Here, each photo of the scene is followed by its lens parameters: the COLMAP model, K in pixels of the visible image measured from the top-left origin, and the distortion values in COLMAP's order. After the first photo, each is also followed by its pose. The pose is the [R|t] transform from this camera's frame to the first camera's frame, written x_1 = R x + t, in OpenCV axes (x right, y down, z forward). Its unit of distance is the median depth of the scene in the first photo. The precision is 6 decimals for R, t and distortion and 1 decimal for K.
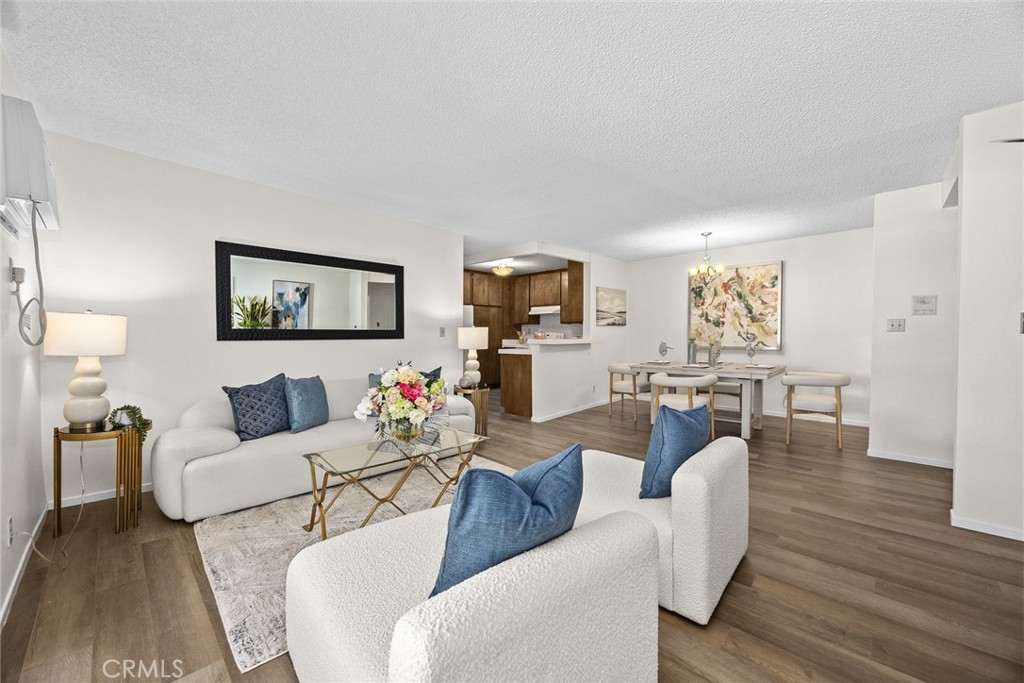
lens RADIAL K [[384.4, 0, 507.3], [0, 384.4, 342.1], [0, 0, 1]] dist [-0.012172, -0.000022]
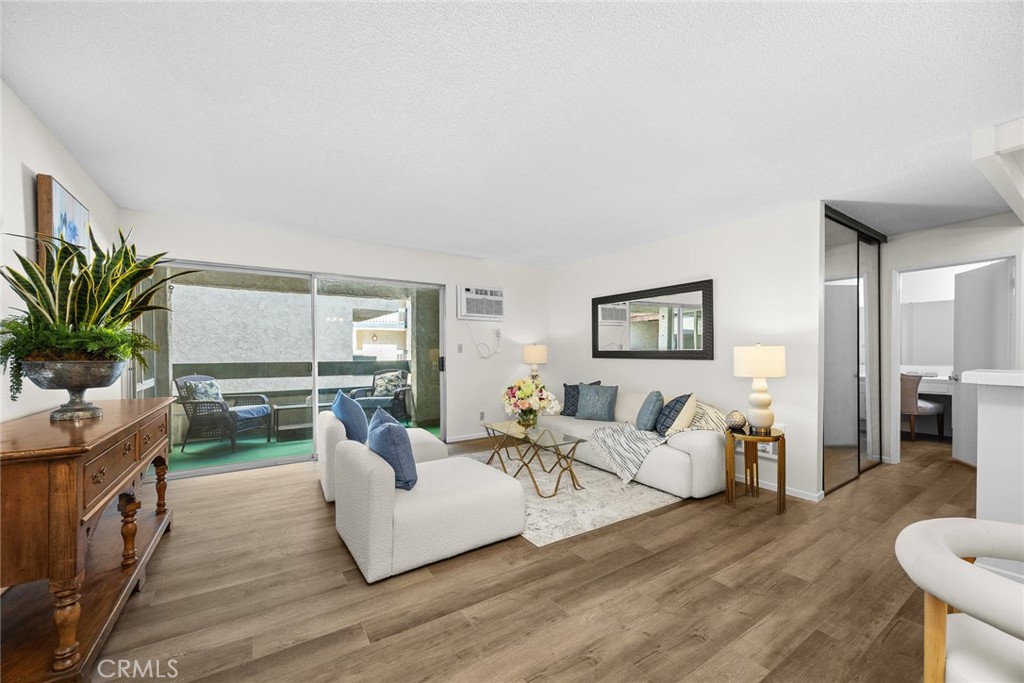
lens RADIAL K [[396.0, 0, 513.5], [0, 396.0, 352.1], [0, 0, 1]] dist [-0.000872, -0.000156]
pose [[-0.205486, 0.003380, -0.978654, 0.551525], [-0.017828, 0.999815, 0.007196, -0.019511], [0.978498, 0.018926, -0.205388, 0.559588]]
